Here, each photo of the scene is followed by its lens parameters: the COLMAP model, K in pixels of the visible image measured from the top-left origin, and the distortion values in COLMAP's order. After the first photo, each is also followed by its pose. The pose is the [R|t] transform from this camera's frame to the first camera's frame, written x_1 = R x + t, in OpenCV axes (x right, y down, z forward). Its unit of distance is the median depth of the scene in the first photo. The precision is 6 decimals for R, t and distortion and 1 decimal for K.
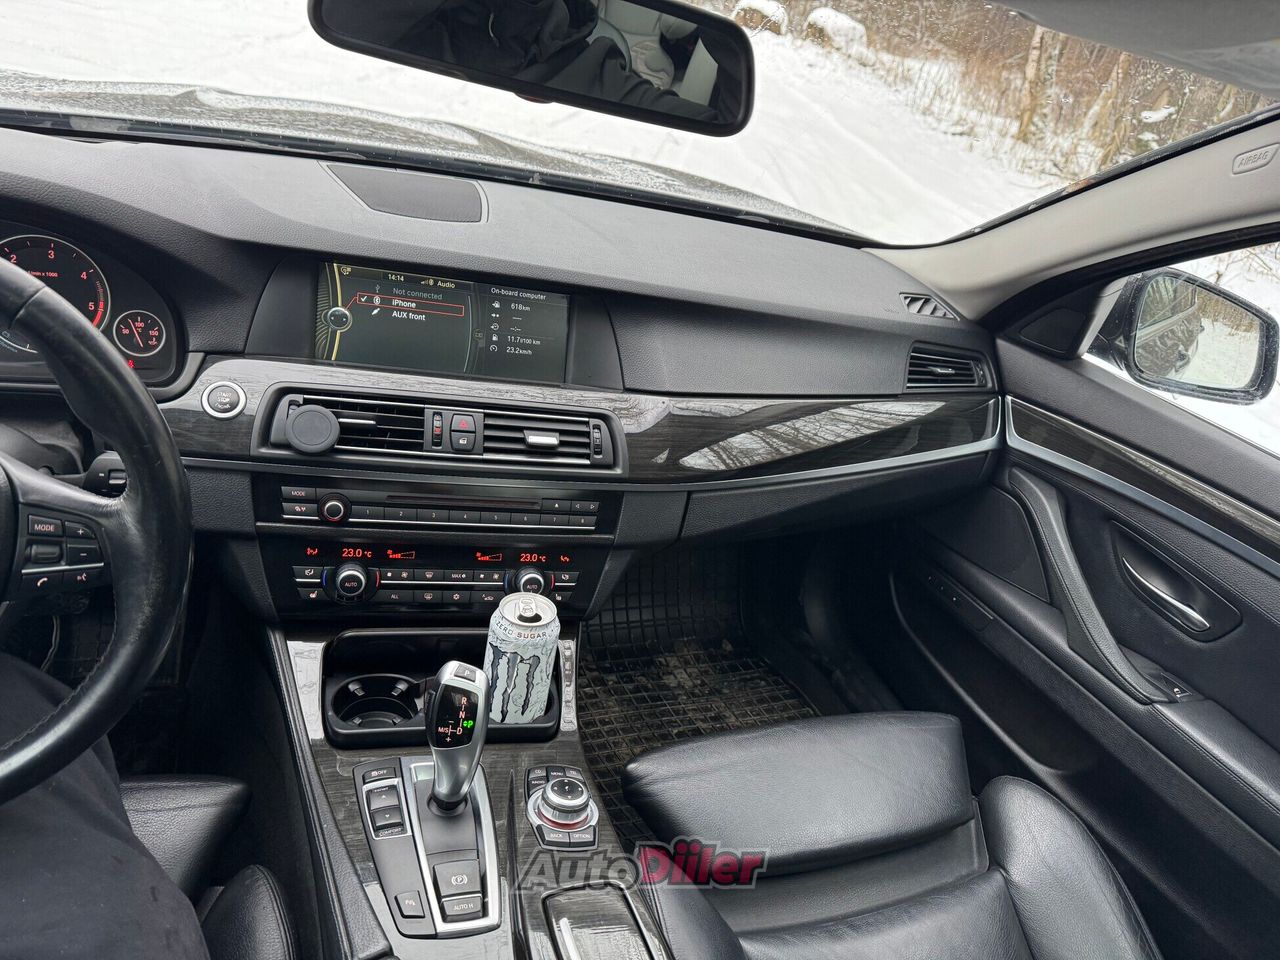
lens RADIAL K [[897.8, 0, 648.3], [0, 897.8, 491.4], [0, 0, 1]] dist [0.015074, -0.027658]
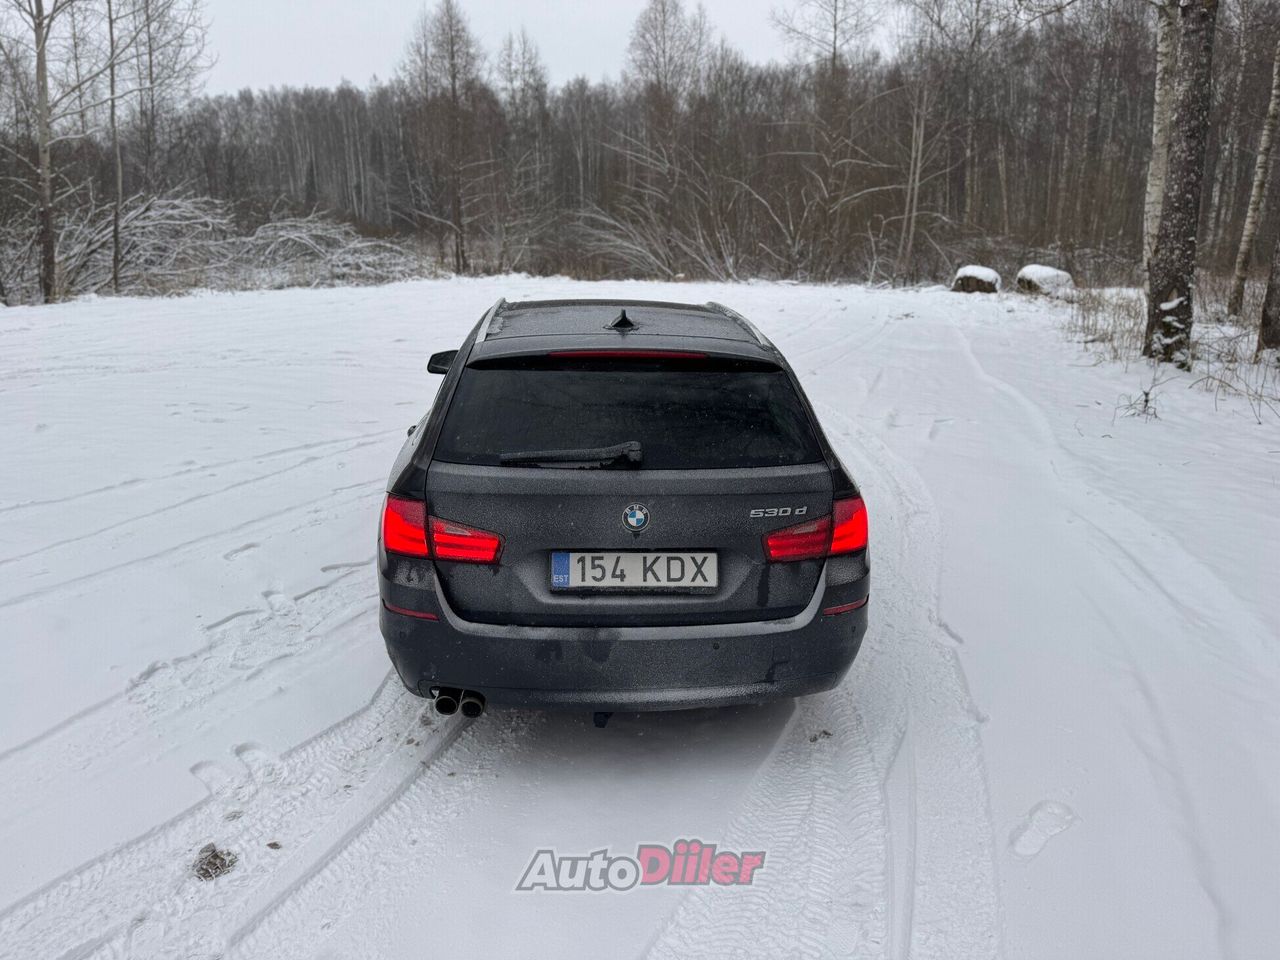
lens RADIAL K [[897.8, 0, 638.7], [0, 897.8, 487.0], [0, 0, 1]] dist [0.015074, -0.027658]
pose [[0.934672, -0.108972, -0.338399, 2.164164], [0.003819, 0.954887, -0.296945, 2.520779], [0.355492, 0.276254, 0.892922, -4.447355]]
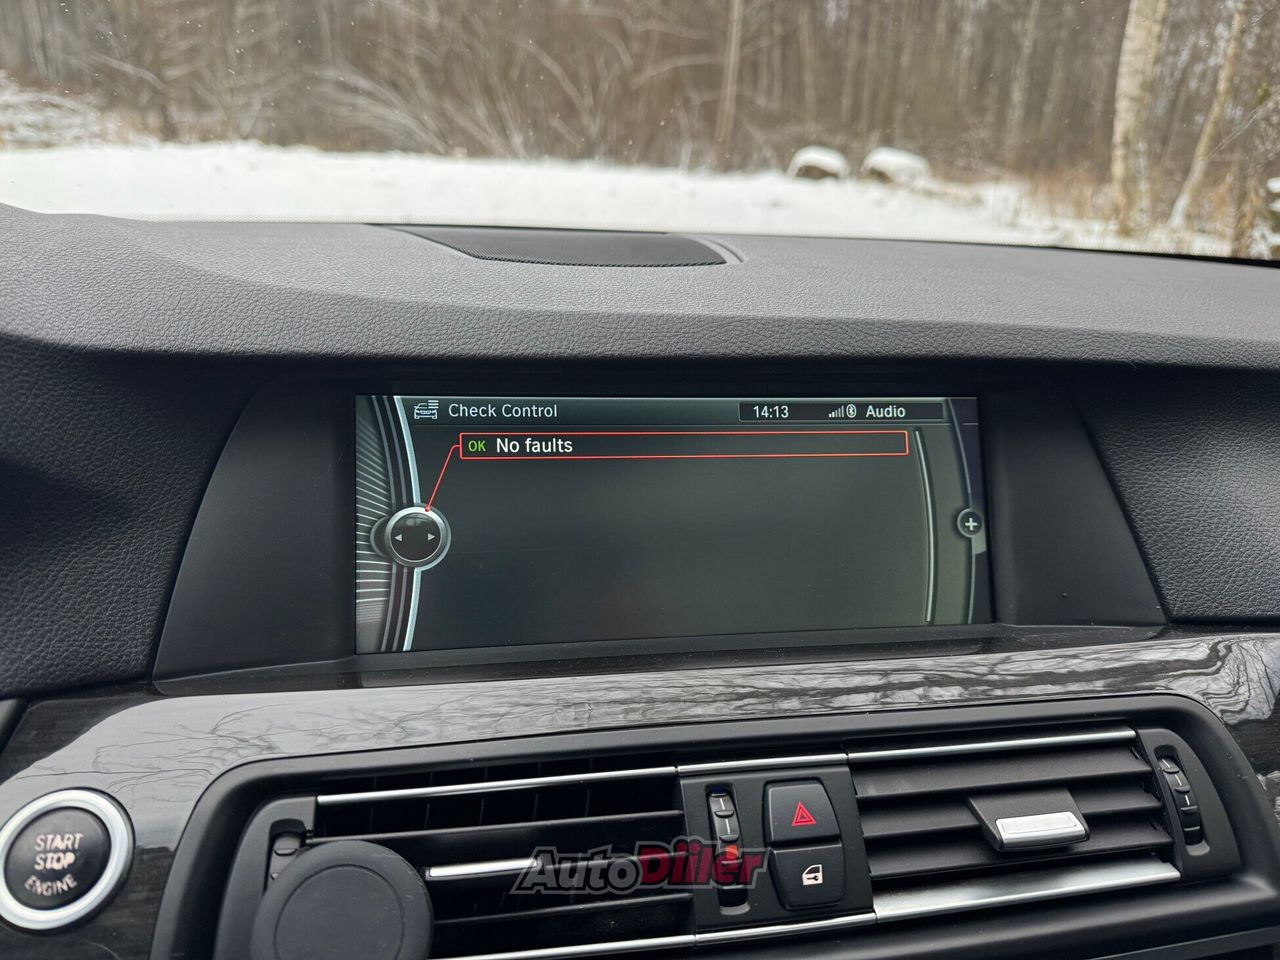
lens RADIAL K [[897.8, 0, 643.7], [0, 897.8, 499.4], [0, 0, 1]] dist [0.015074, -0.027658]
pose [[0.986091, -0.123796, -0.110899, -0.201956], [0.104078, 0.980156, -0.168708, -0.130752], [0.129583, 0.154820, 0.979407, 0.626750]]
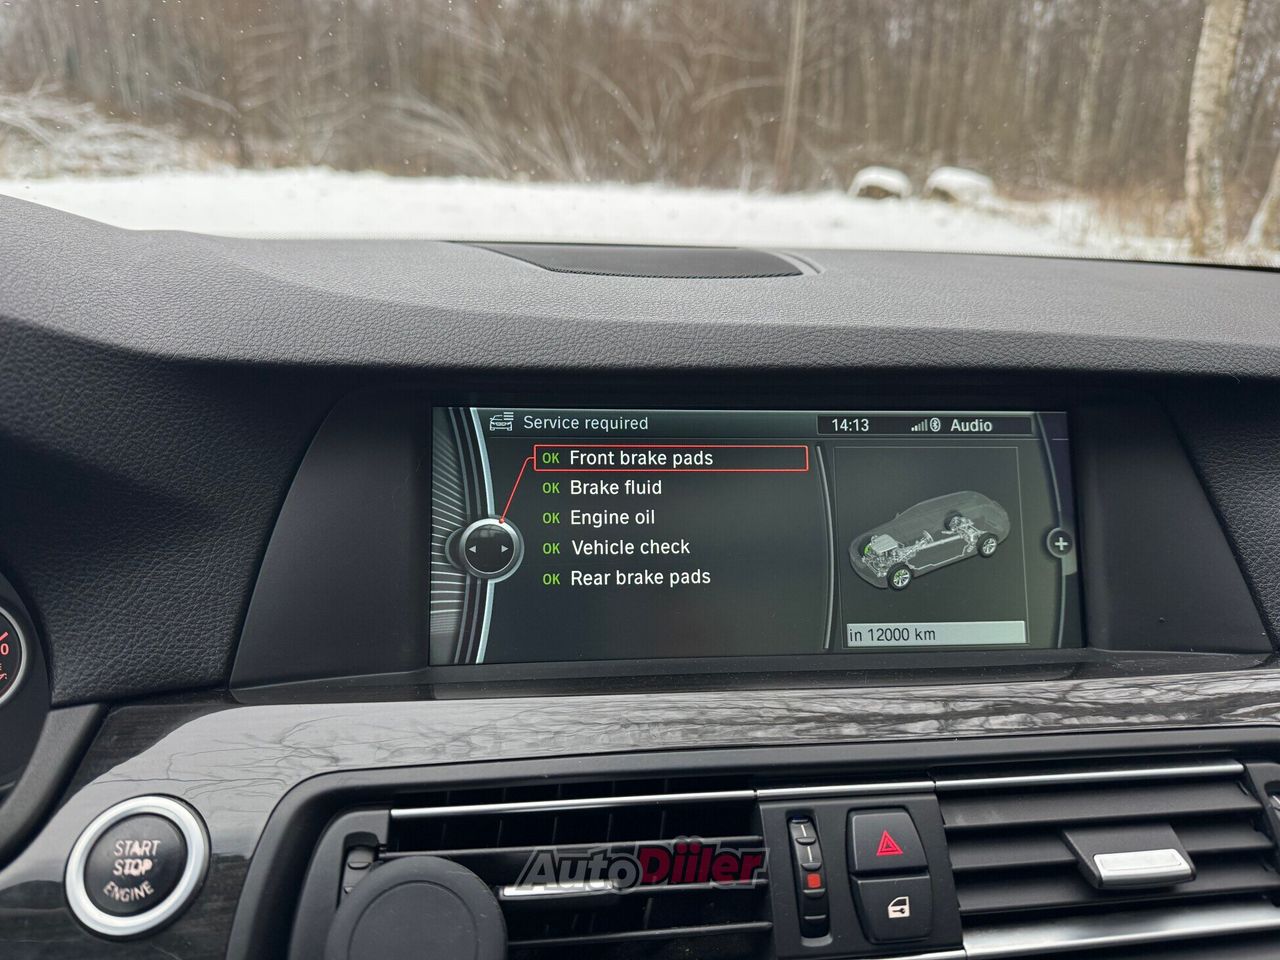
lens RADIAL K [[897.8, 0, 647.6], [0, 897.8, 501.5], [0, 0, 1]] dist [0.015074, -0.027658]
pose [[0.979216, -0.116581, -0.165964, -0.210678], [0.083551, 0.977501, -0.193677, -0.130340], [0.184809, 0.175786, 0.966926, 0.633027]]
